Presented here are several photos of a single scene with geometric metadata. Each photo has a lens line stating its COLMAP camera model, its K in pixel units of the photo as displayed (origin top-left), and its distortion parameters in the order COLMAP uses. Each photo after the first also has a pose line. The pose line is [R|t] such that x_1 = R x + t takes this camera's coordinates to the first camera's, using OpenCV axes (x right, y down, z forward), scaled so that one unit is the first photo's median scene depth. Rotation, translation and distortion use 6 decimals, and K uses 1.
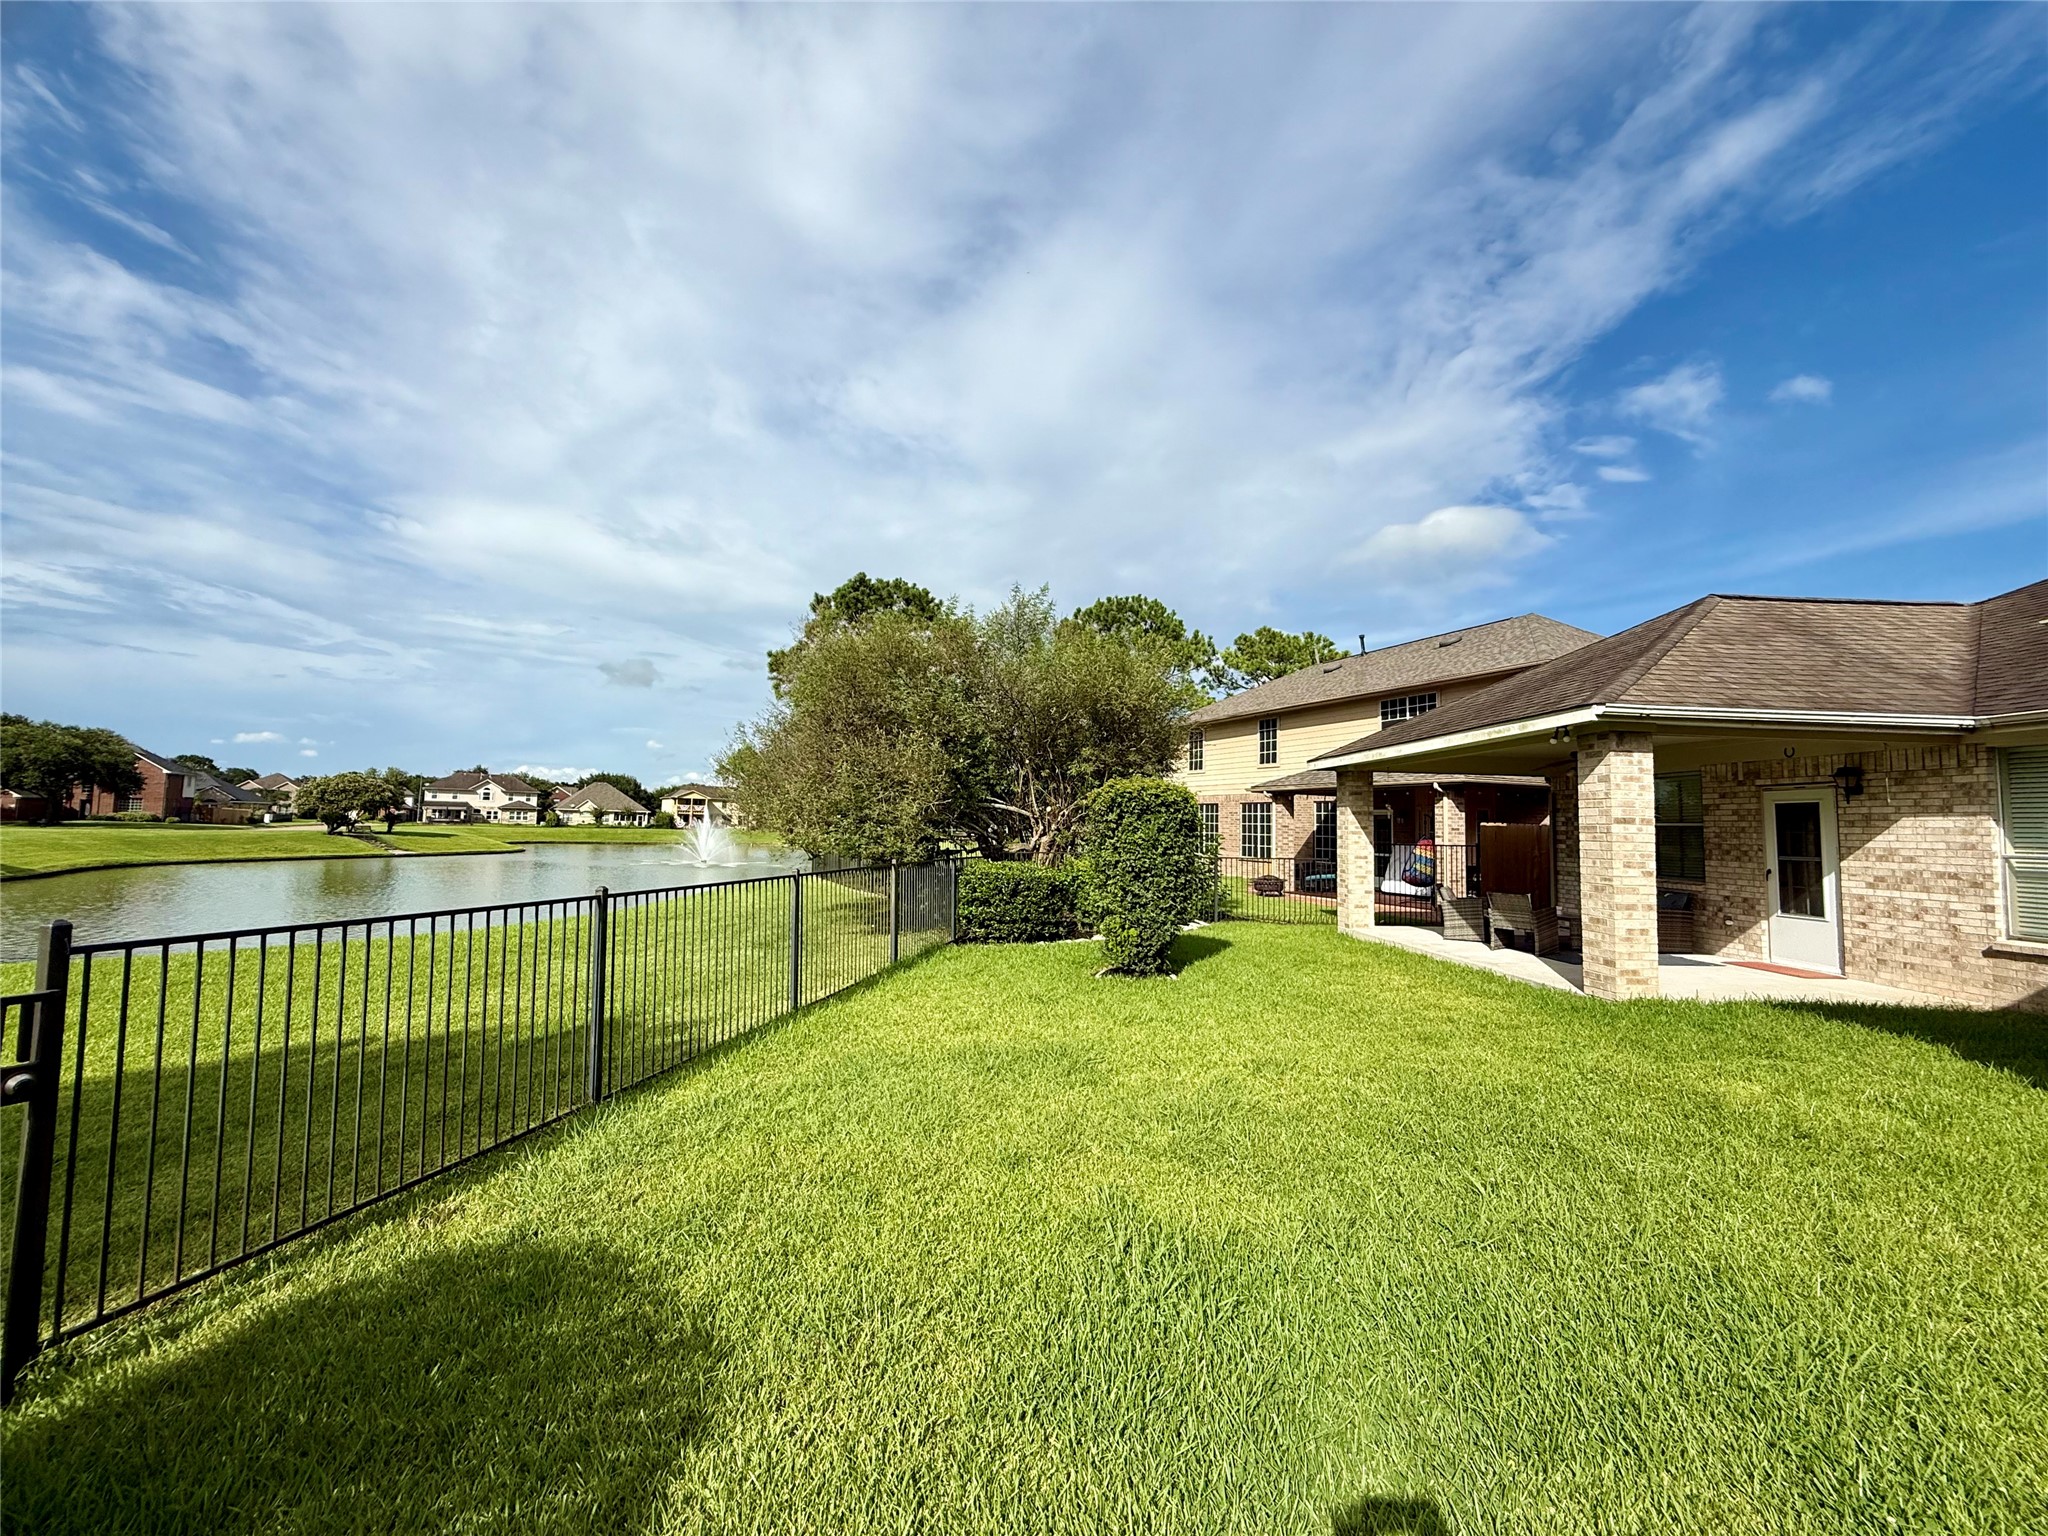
lens RADIAL K [[813.7, 0, 1013.5], [0, 813.7, 771.4], [0, 0, 1]] dist [-0.000244, 0.000565]
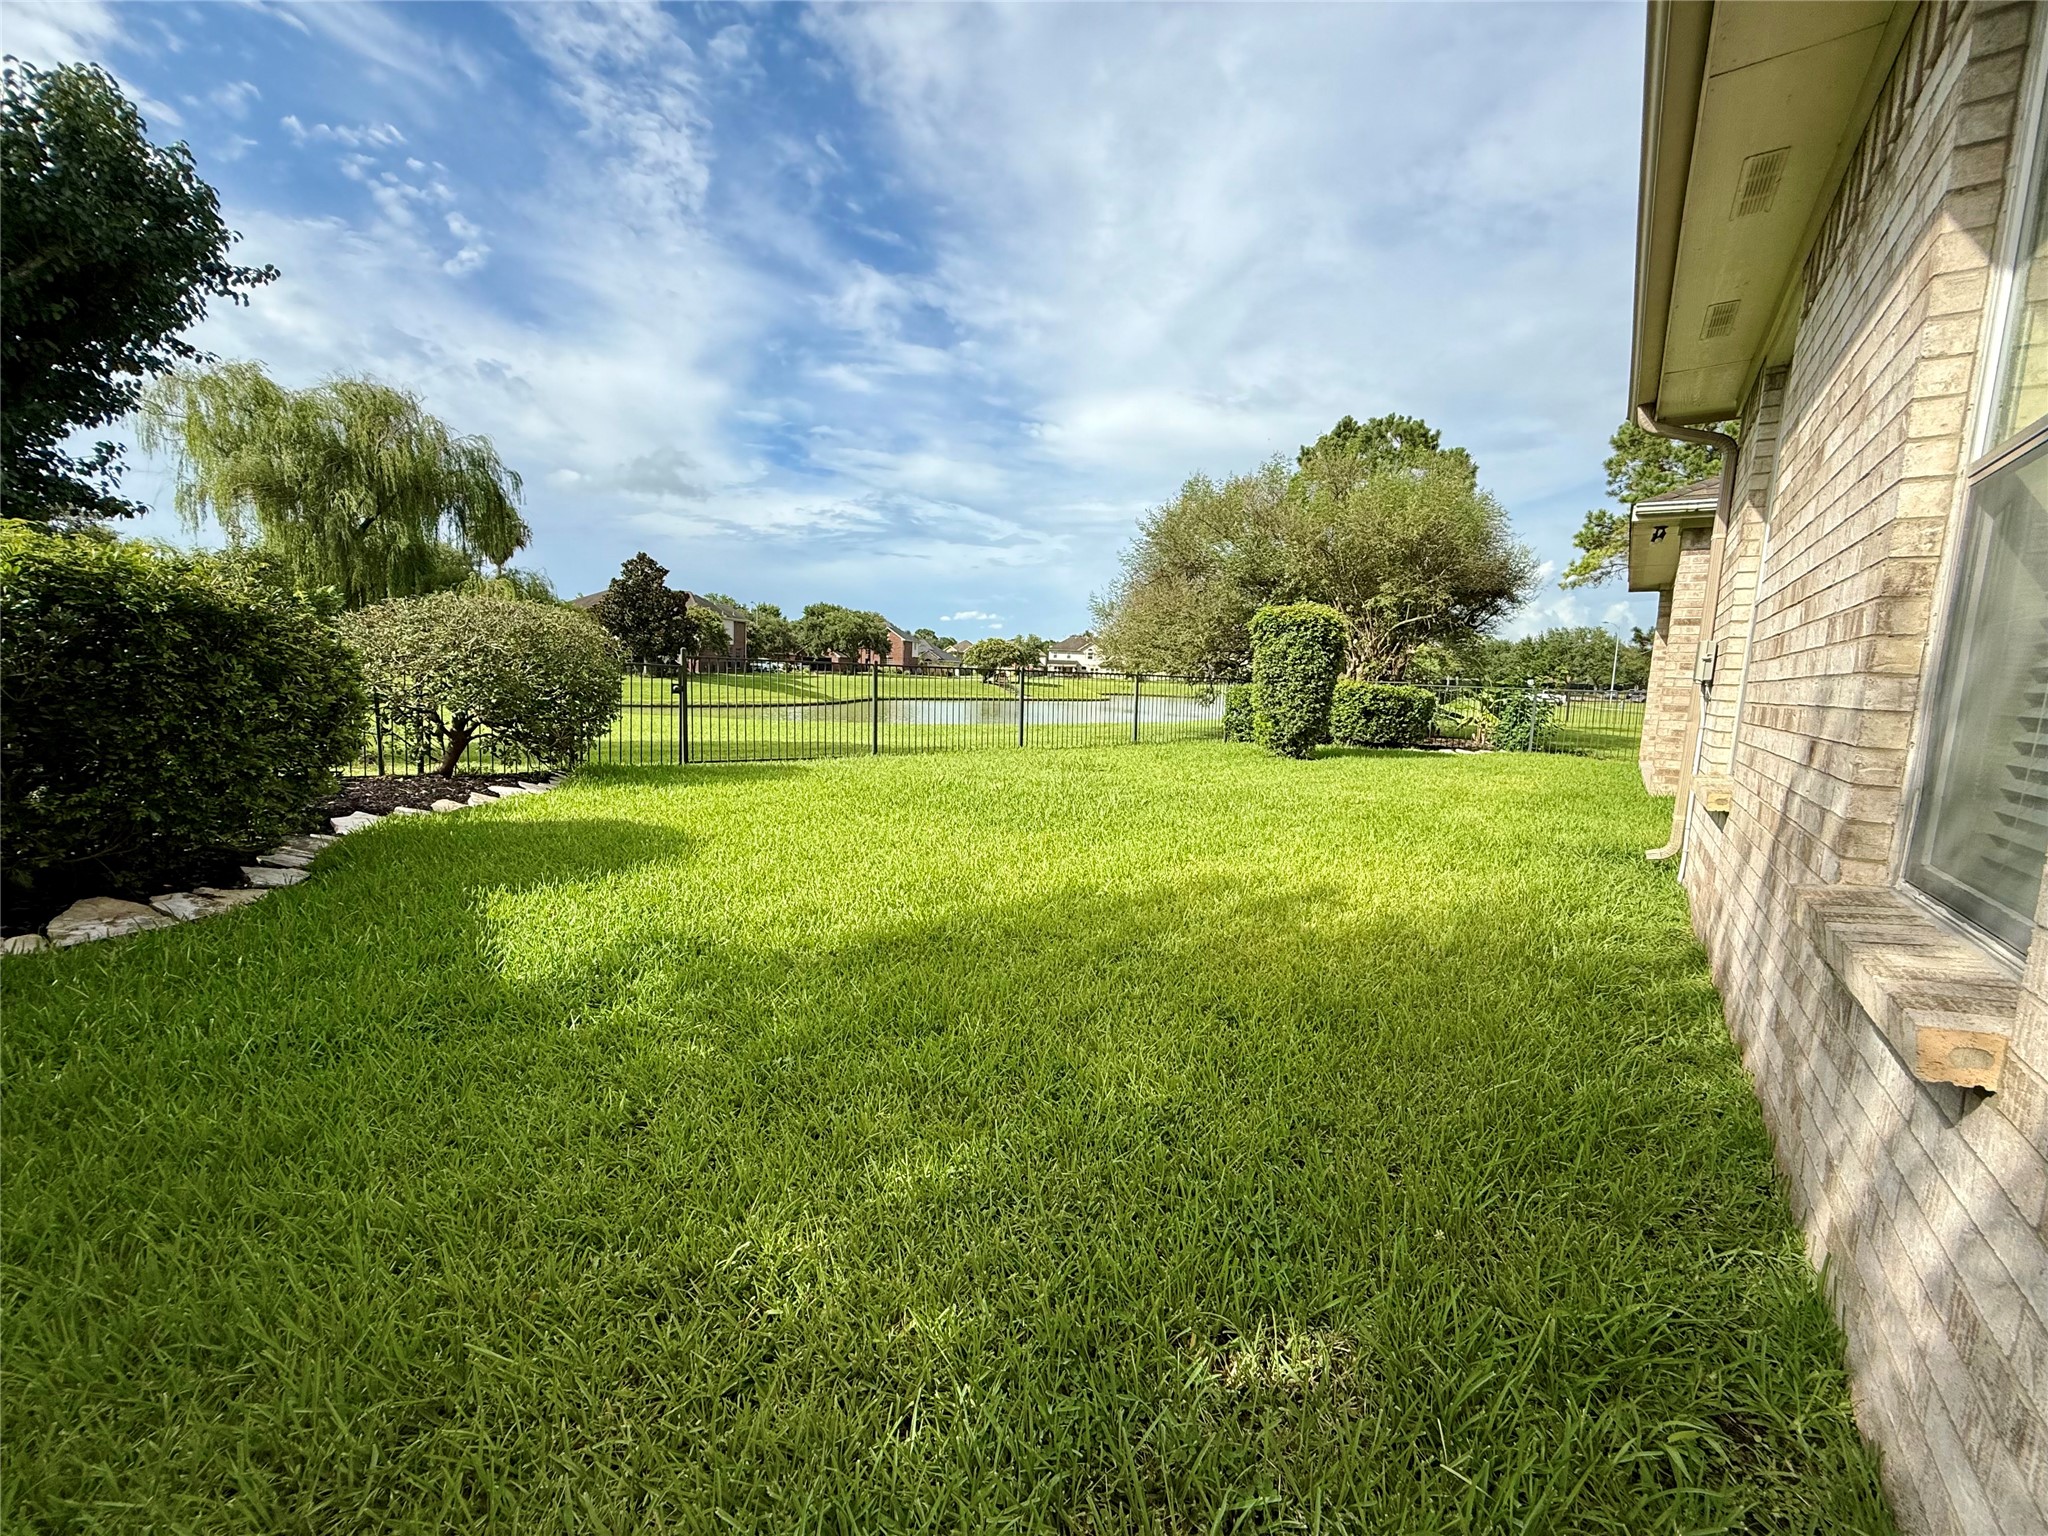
lens RADIAL K [[813.7, 0, 1036.3], [0, 813.7, 775.7], [0, 0, 1]] dist [-0.000244, 0.000565]
pose [[0.784204, 0.082300, -0.615020, 0.204789], [0.025733, 0.985999, 0.164755, 0.016911], [0.619969, -0.145028, 0.771107, -0.075269]]
